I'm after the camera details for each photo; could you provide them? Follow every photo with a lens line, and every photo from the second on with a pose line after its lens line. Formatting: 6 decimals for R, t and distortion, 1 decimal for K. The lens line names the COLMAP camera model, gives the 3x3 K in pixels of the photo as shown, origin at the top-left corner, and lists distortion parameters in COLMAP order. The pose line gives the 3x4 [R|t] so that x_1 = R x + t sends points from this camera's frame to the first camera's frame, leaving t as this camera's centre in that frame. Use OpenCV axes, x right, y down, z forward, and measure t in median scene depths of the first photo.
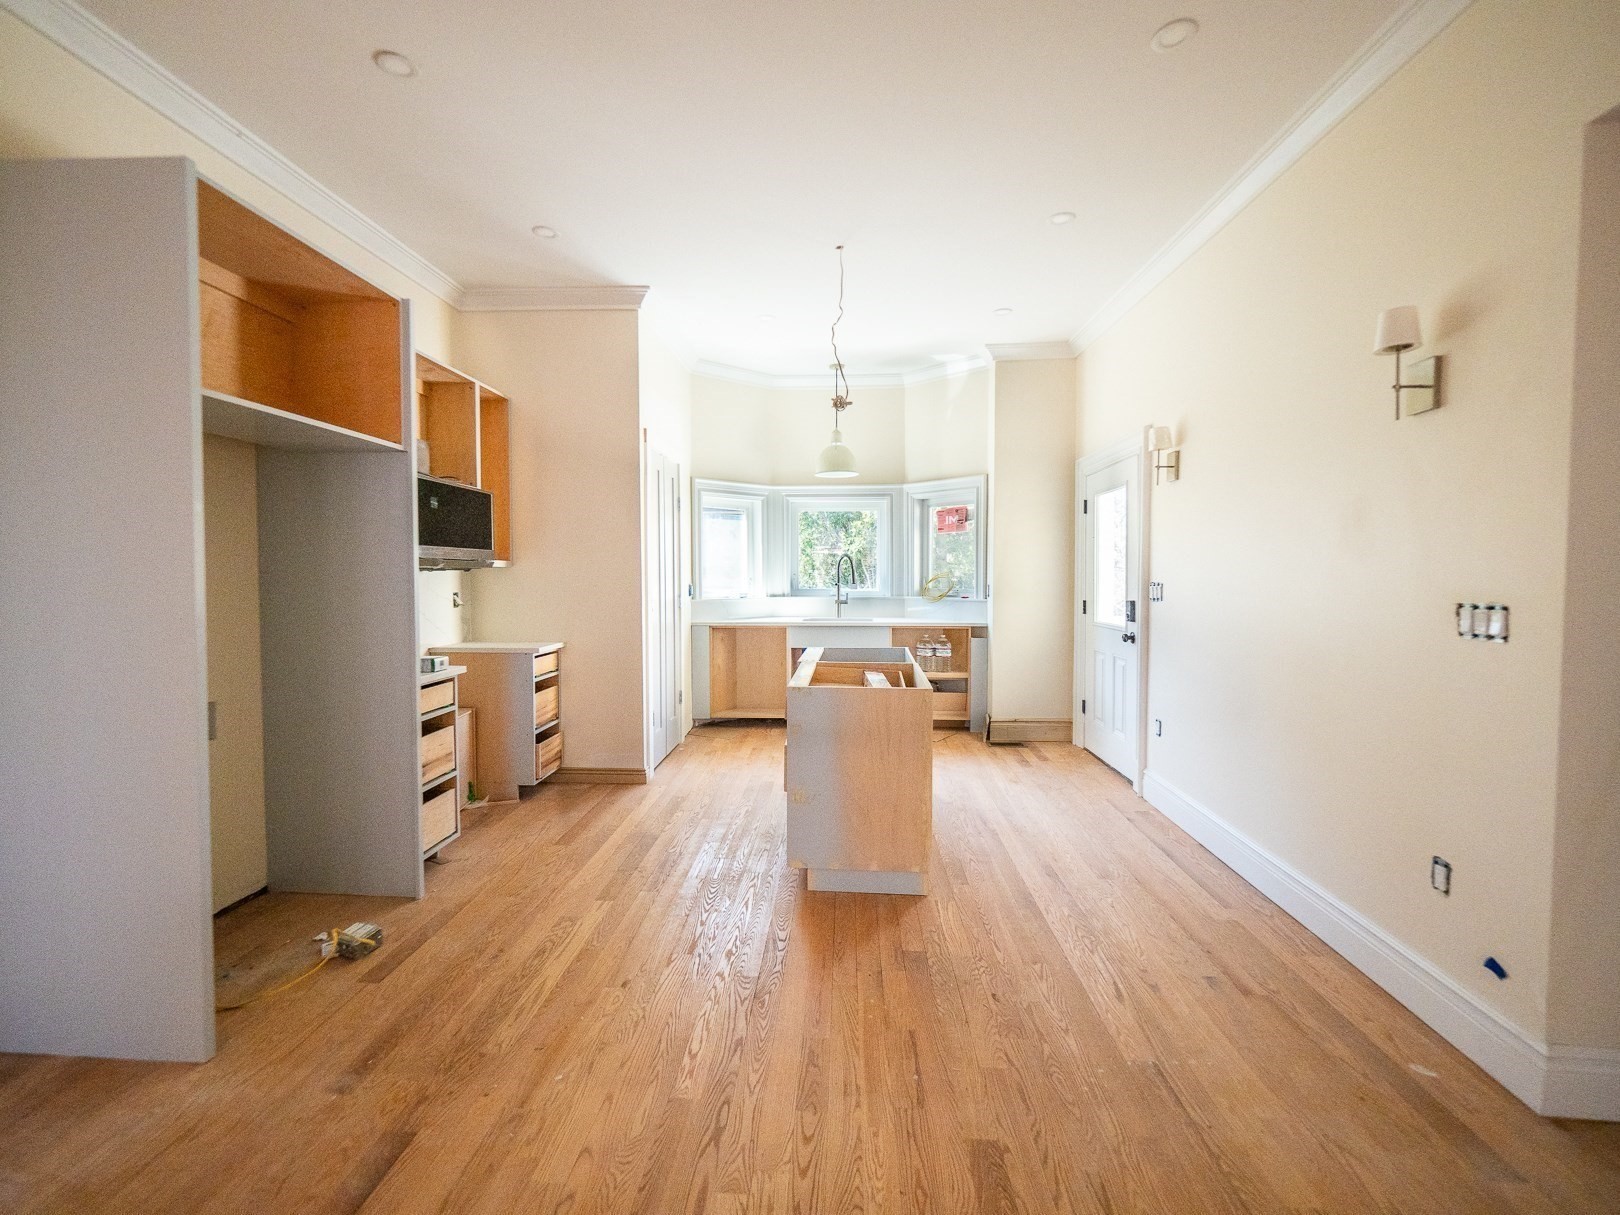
lens RADIAL K [[692.7, 0, 809.9], [0, 692.7, 602.6], [0, 0, 1]] dist [-0.017842, 0.000997]
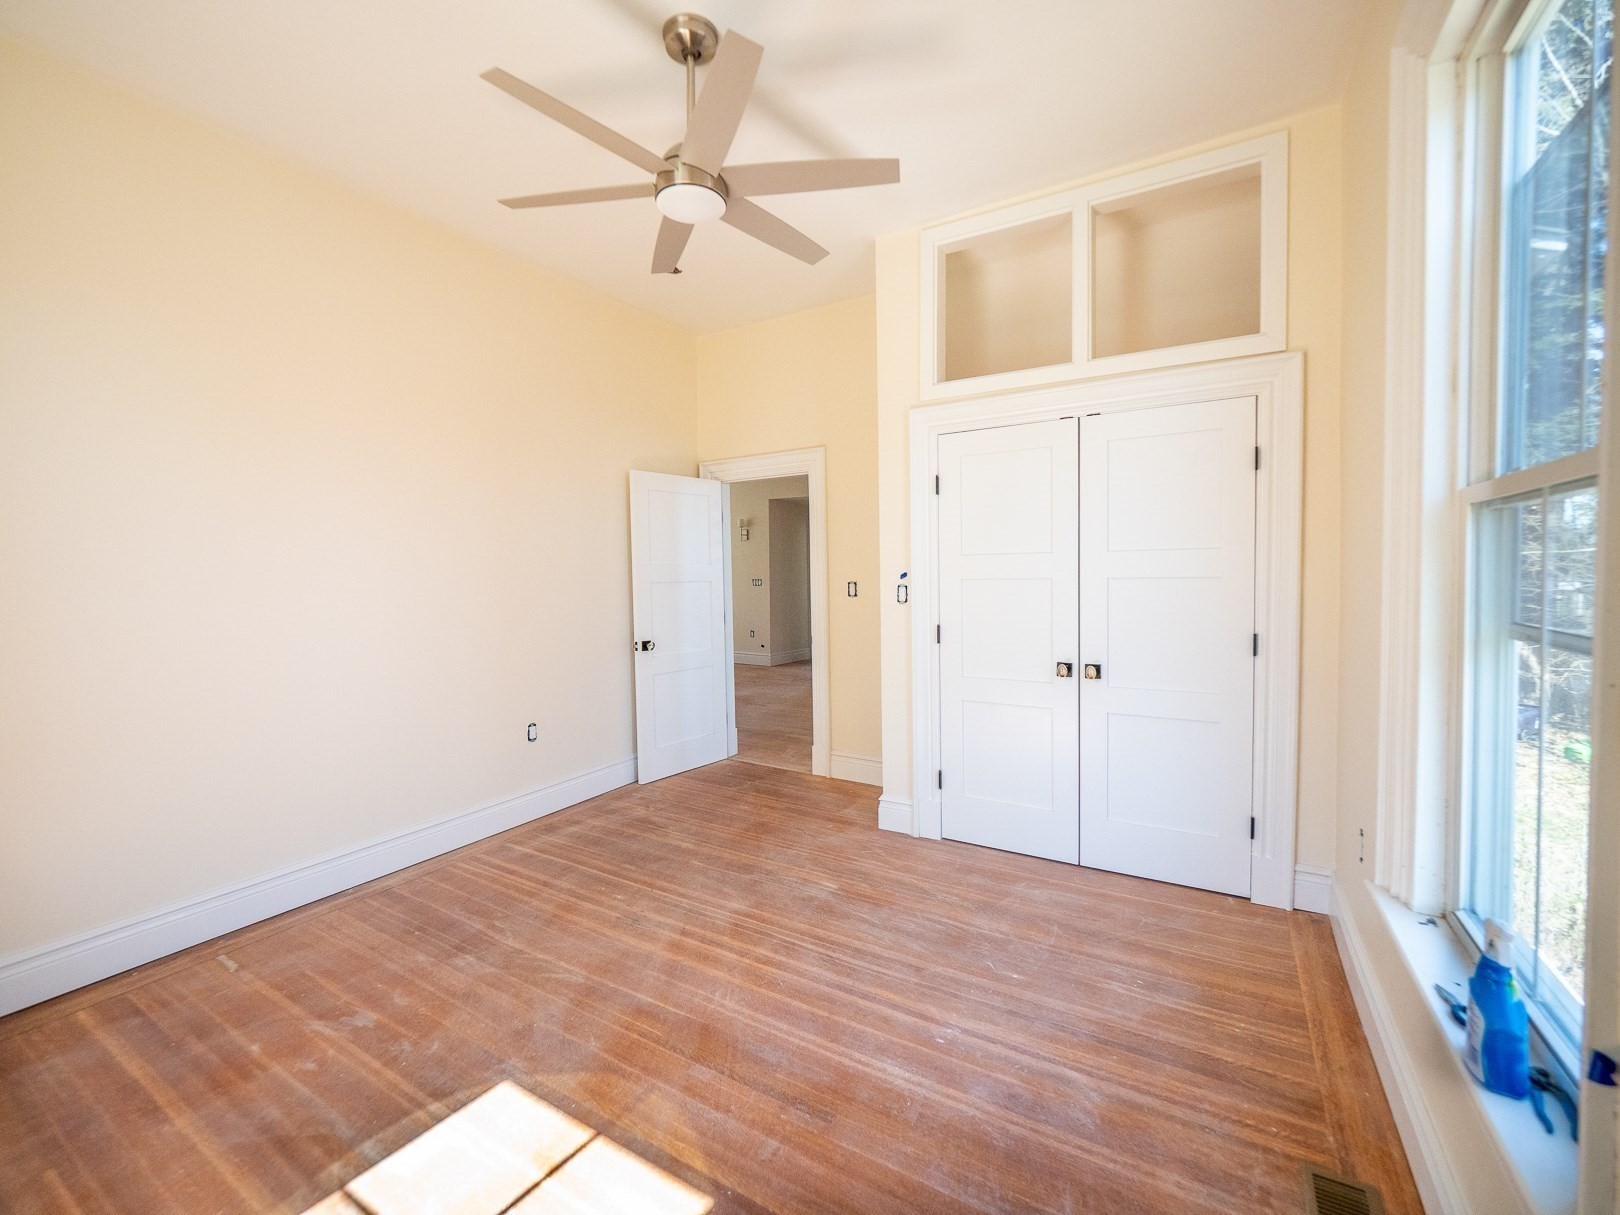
lens RADIAL K [[692.7, 0, 807.0], [0, 692.7, 603.0], [0, 0, 1]] dist [-0.017842, 0.000997]
pose [[0.465974, -0.041058, 0.883845, -3.409555], [0.045798, 0.998703, 0.022248, 0.082373], [-0.883613, 0.030111, 0.467250, -1.753197]]
